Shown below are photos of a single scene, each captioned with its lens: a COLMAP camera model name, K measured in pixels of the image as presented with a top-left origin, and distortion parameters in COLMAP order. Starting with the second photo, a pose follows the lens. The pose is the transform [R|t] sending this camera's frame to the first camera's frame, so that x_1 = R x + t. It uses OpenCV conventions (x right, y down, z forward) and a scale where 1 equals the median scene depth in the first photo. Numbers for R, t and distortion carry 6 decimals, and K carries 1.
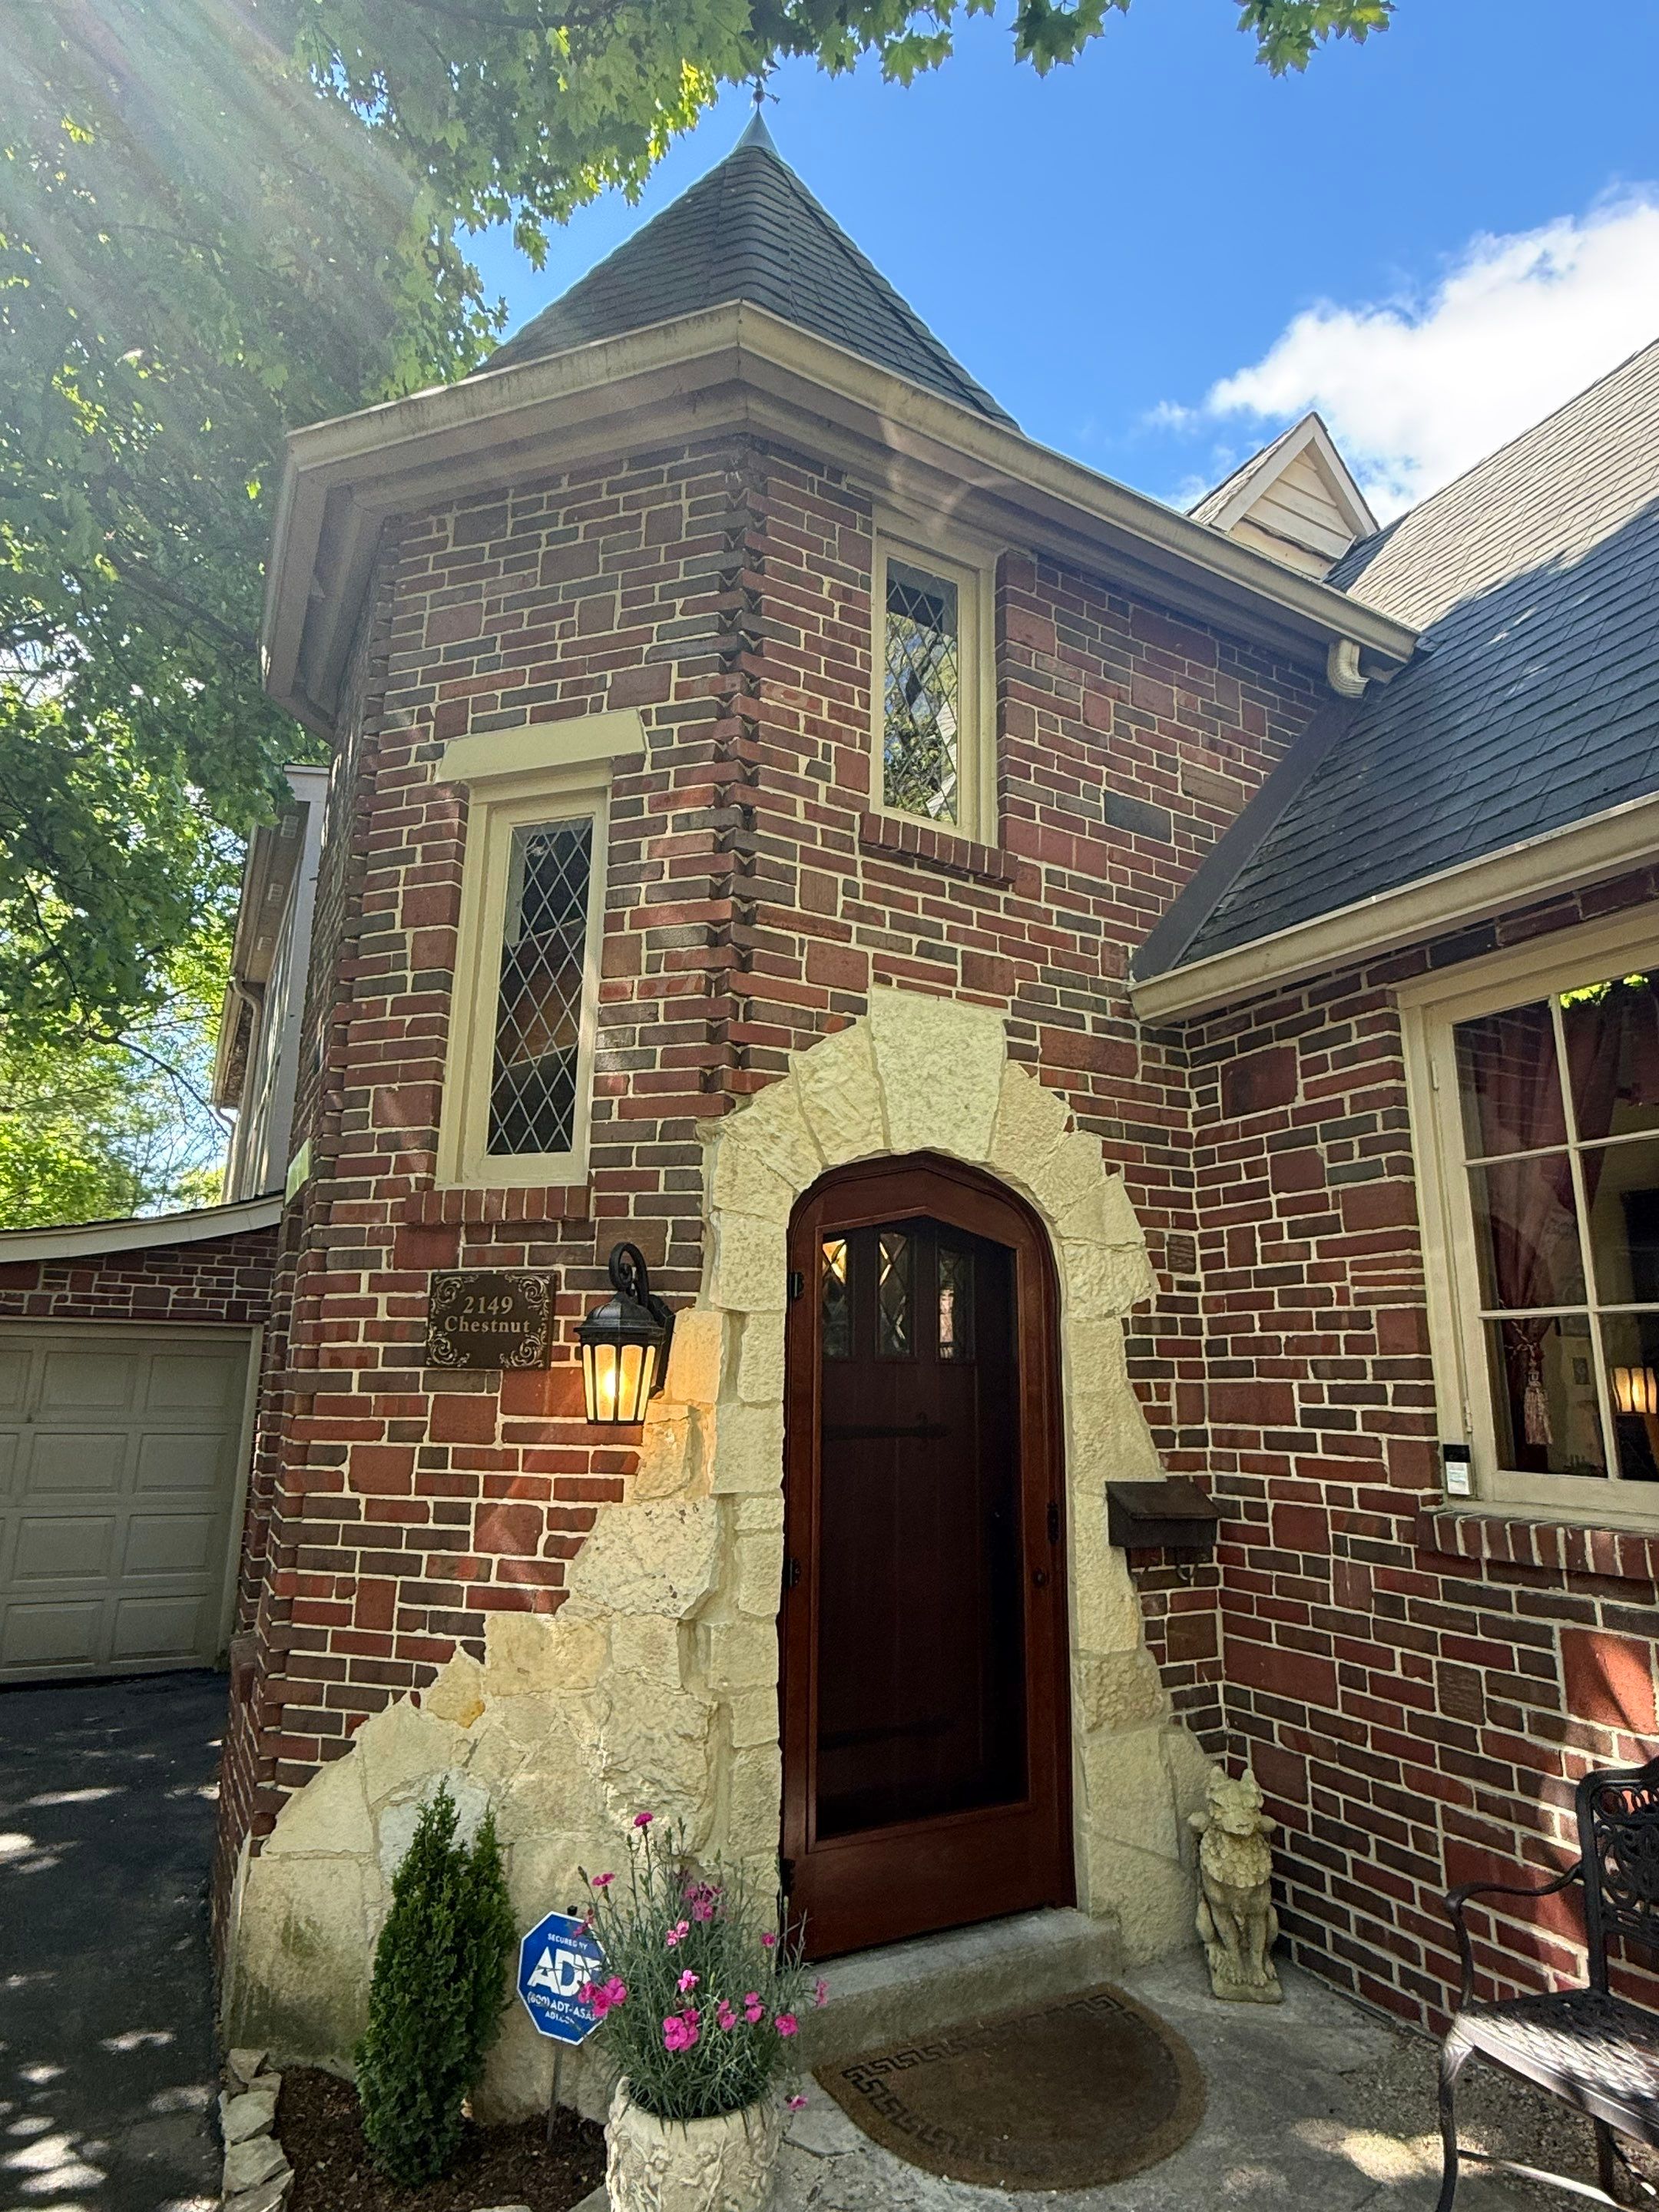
lens RADIAL K [[1226.2, 0, 838.8], [0, 1226.2, 1094.5], [0, 0, 1]] dist [-0.006883, 0.004659]
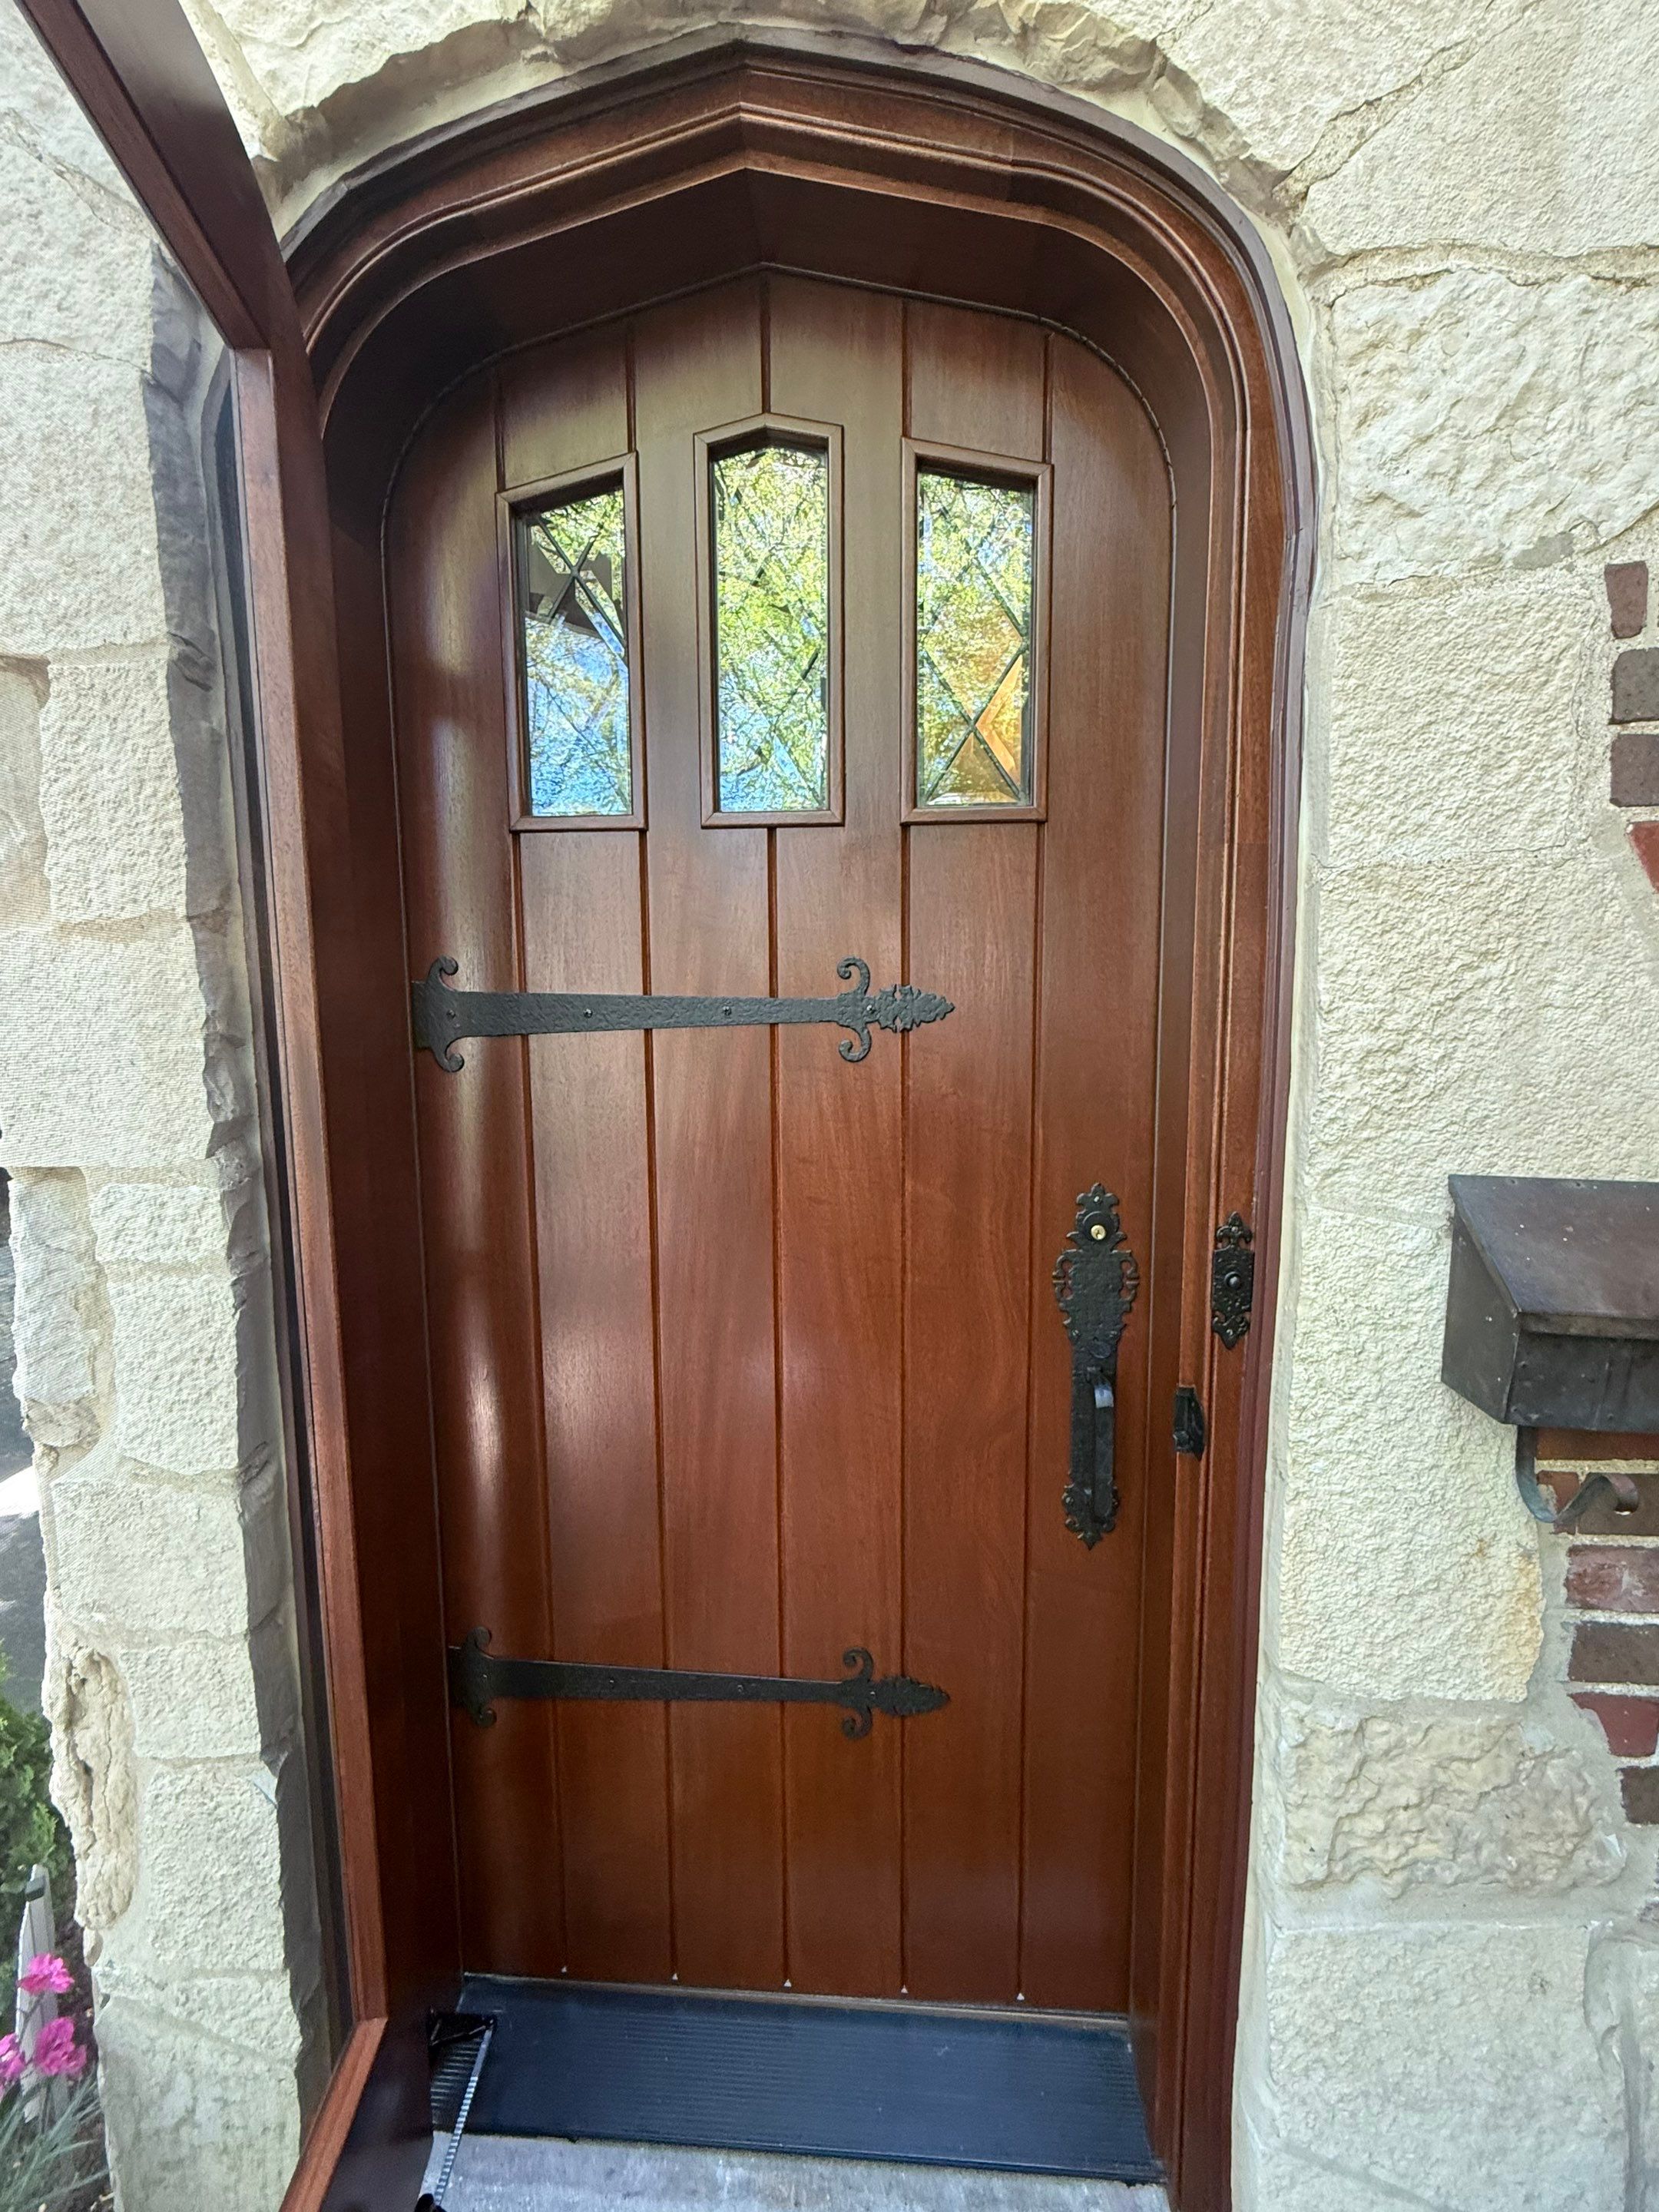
lens RADIAL K [[939.2, 0, 833.1], [0, 939.2, 1099.5], [0, 0, 1]] dist [-0.002291, 0.000474]
pose [[0.835545, 0.041311, -0.547867, 0.221861], [0.144526, 0.945525, 0.291710, 0.220836], [0.530073, -0.322918, 0.784058, 0.778350]]
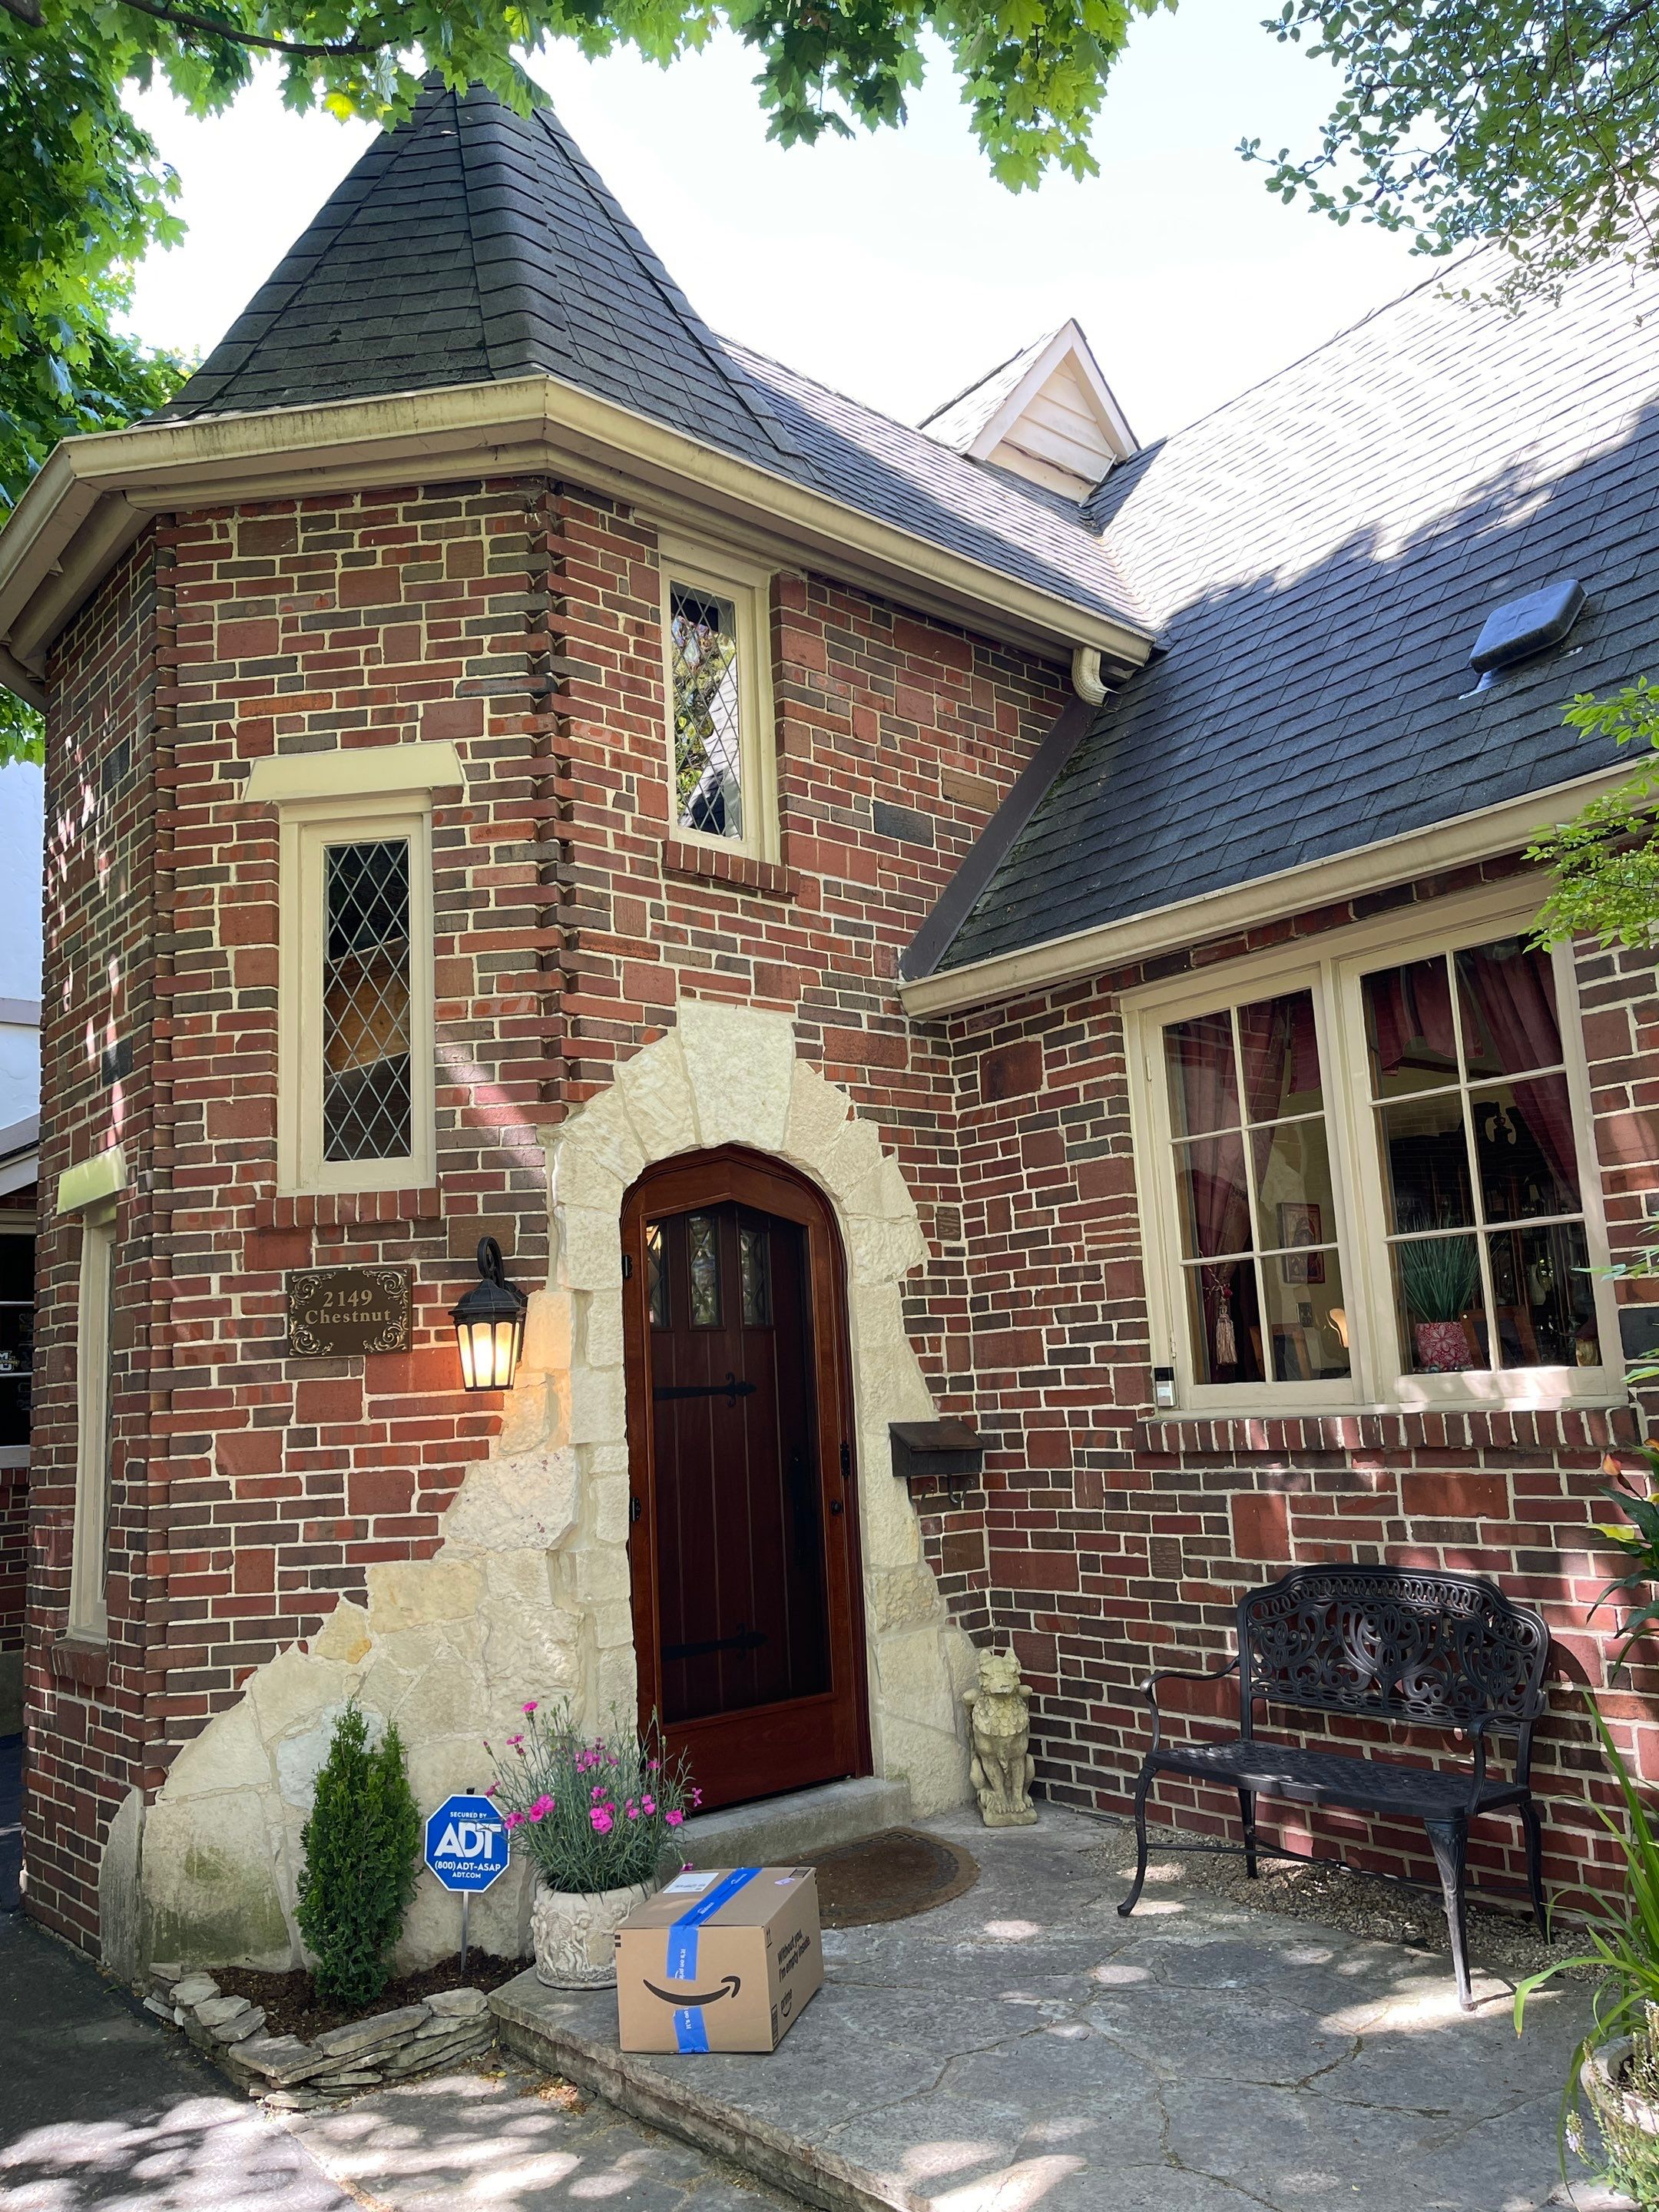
lens RADIAL K [[1652.0, 0, 823.6], [0, 1652.0, 1089.0], [0, 0, 1]] dist [0.042766, -0.053865]
pose [[0.979922, -0.027915, 0.197419, -0.144862], [0.019053, 0.998730, 0.046645, -0.074339], [-0.198471, -0.041947, 0.979209, -0.514842]]
